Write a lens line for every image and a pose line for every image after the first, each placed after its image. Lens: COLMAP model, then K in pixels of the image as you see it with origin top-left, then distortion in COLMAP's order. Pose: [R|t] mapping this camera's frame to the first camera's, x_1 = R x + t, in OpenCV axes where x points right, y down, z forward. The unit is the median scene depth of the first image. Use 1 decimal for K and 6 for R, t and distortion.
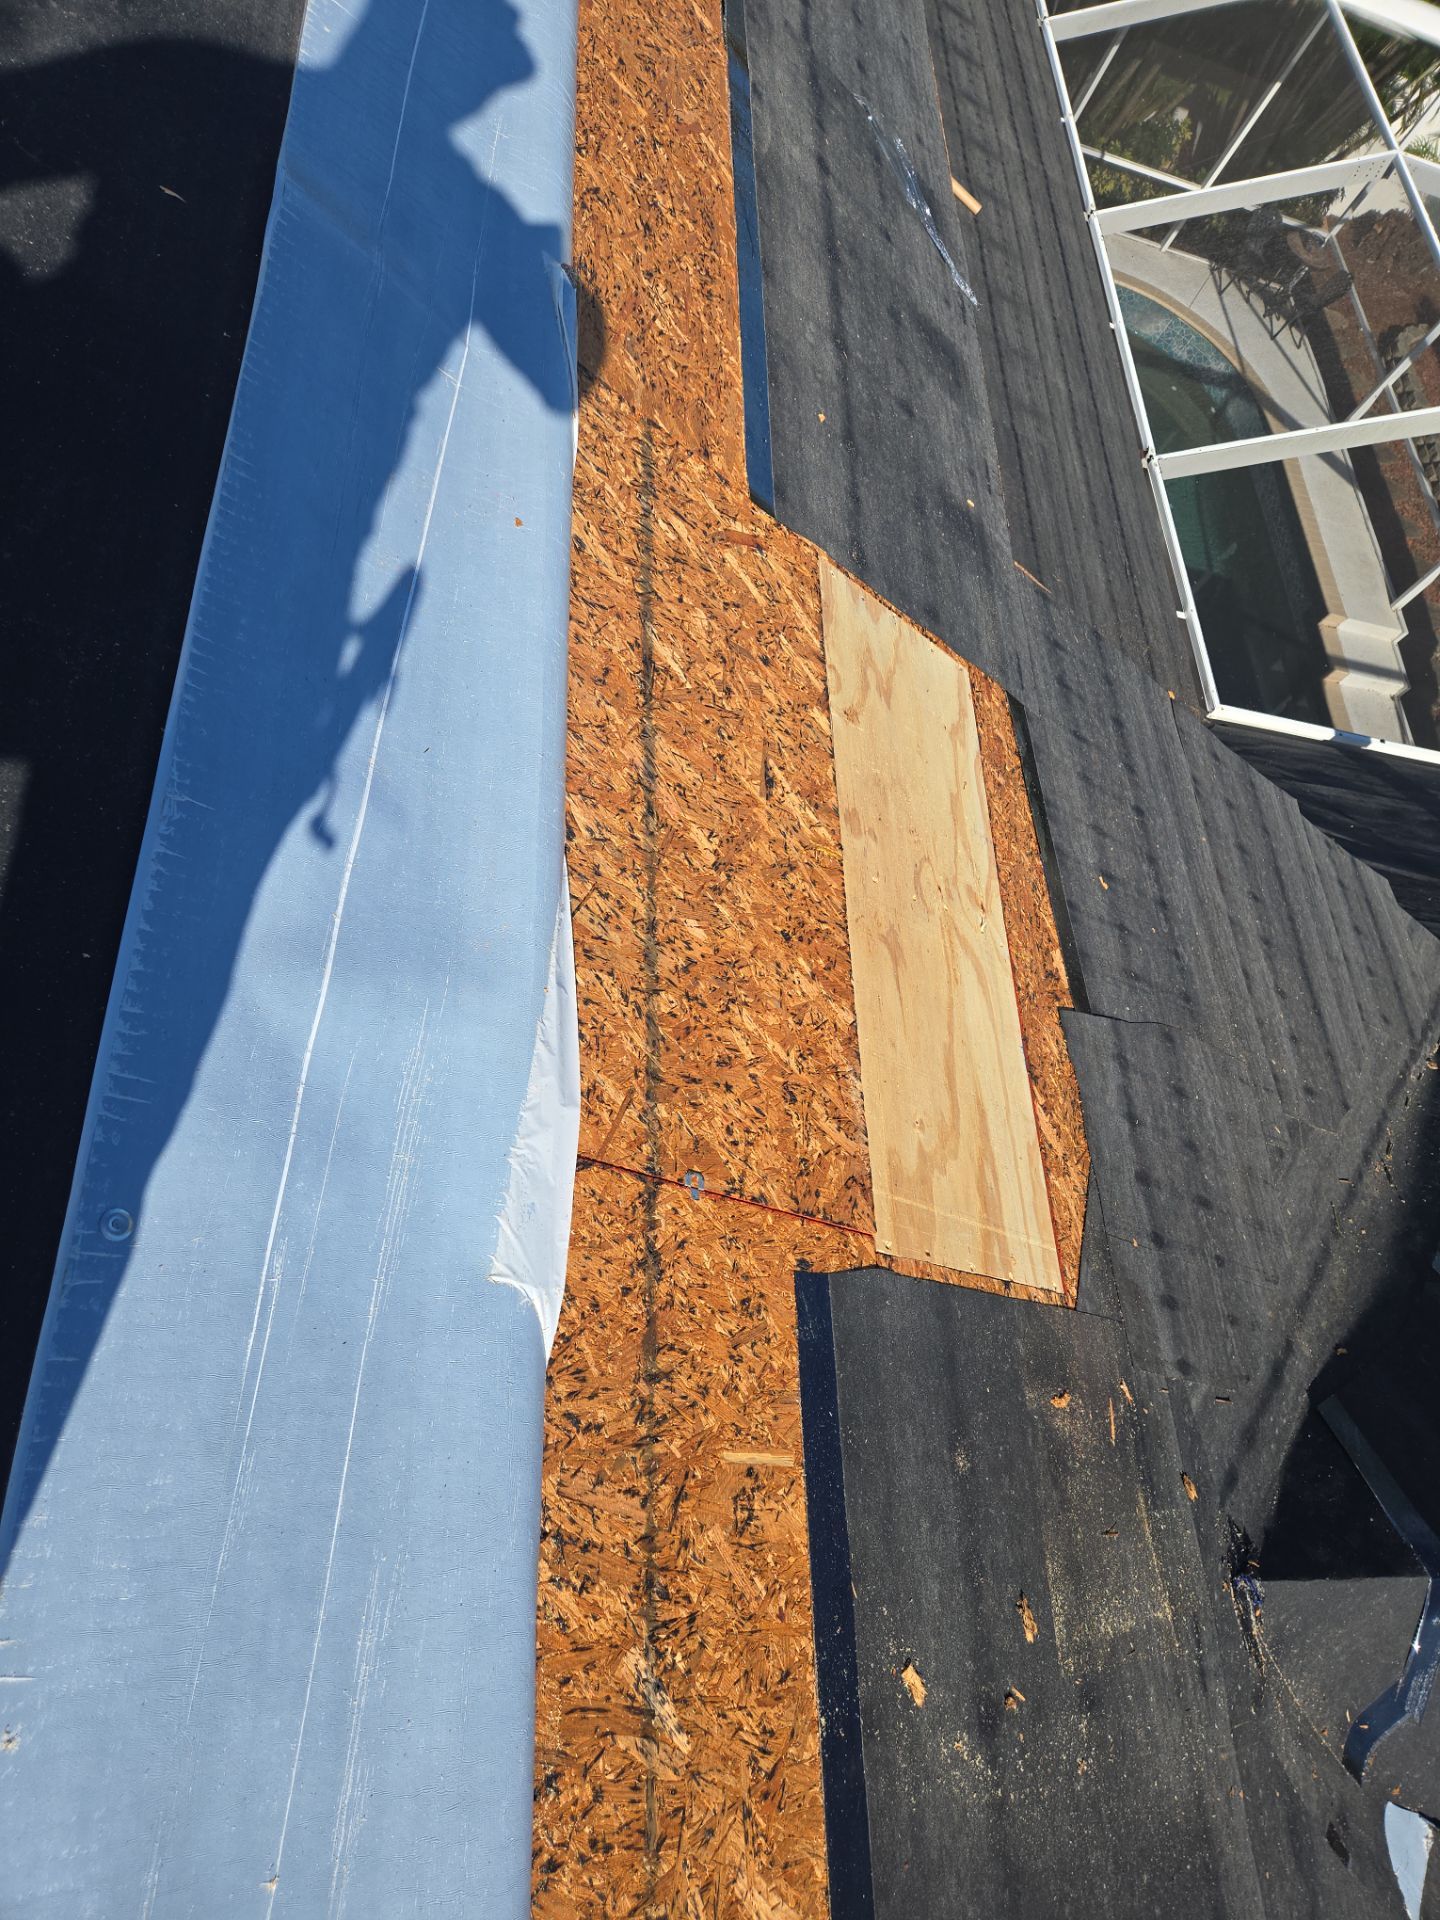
lens RADIAL K [[1199.3, 0, 713.4], [0, 1199.3, 996.2], [0, 0, 1]] dist [0.064944, -0.058067]
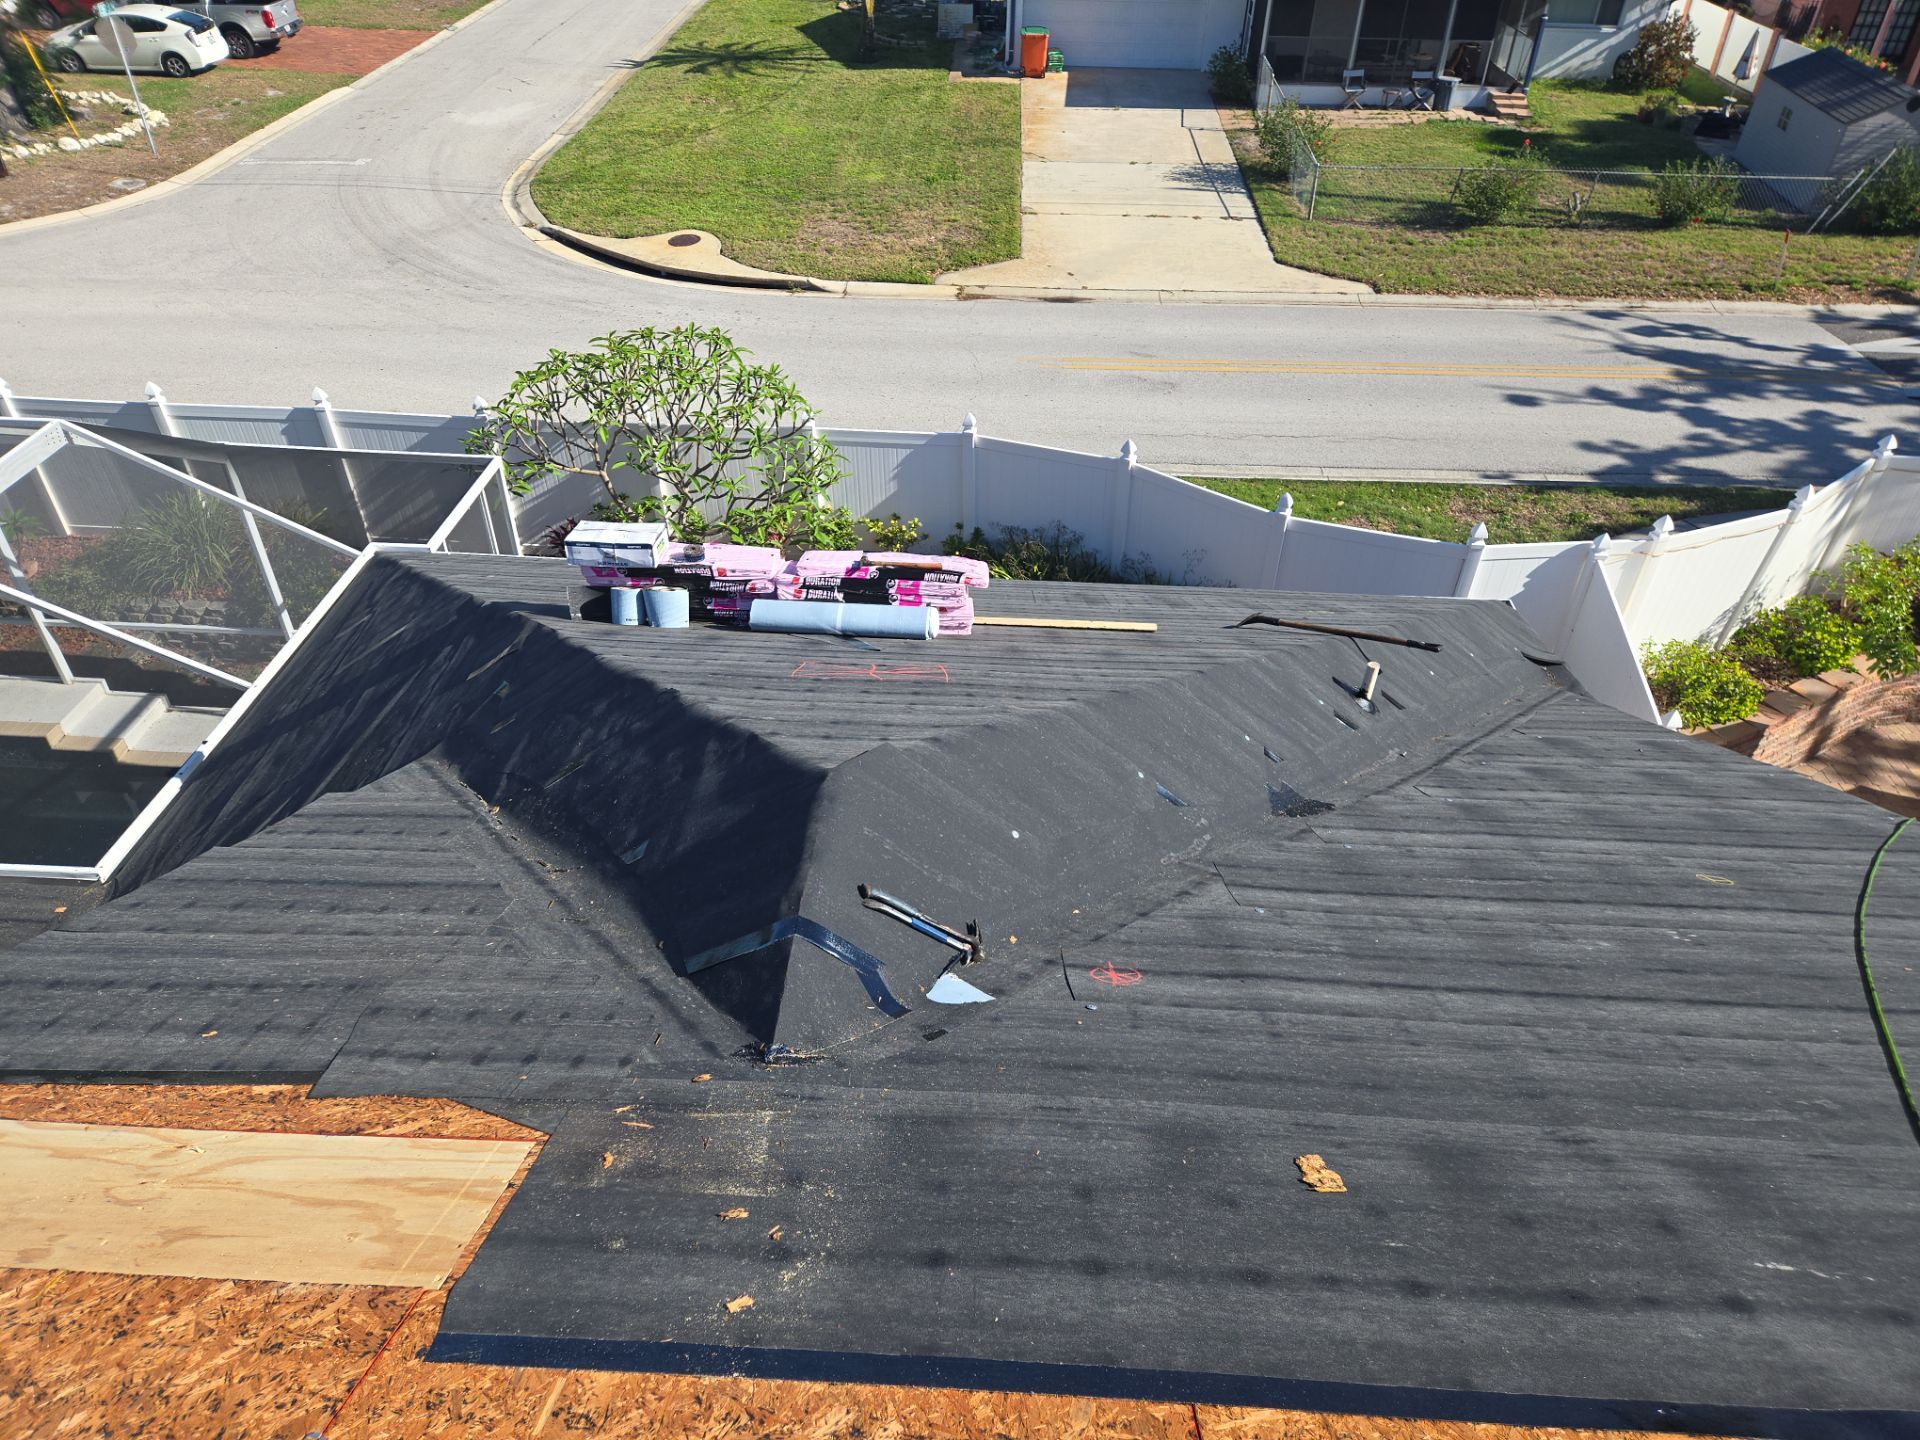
lens RADIAL K [[1272.5, 0, 941.0], [0, 1272.5, 740.9], [0, 0, 1]] dist [0.062235, -0.063589]
pose [[0.080449, -0.823198, 0.562025, -0.090643], [0.907110, 0.294169, 0.301025, 0.108505], [-0.413134, 0.485602, 0.770397, -0.435952]]
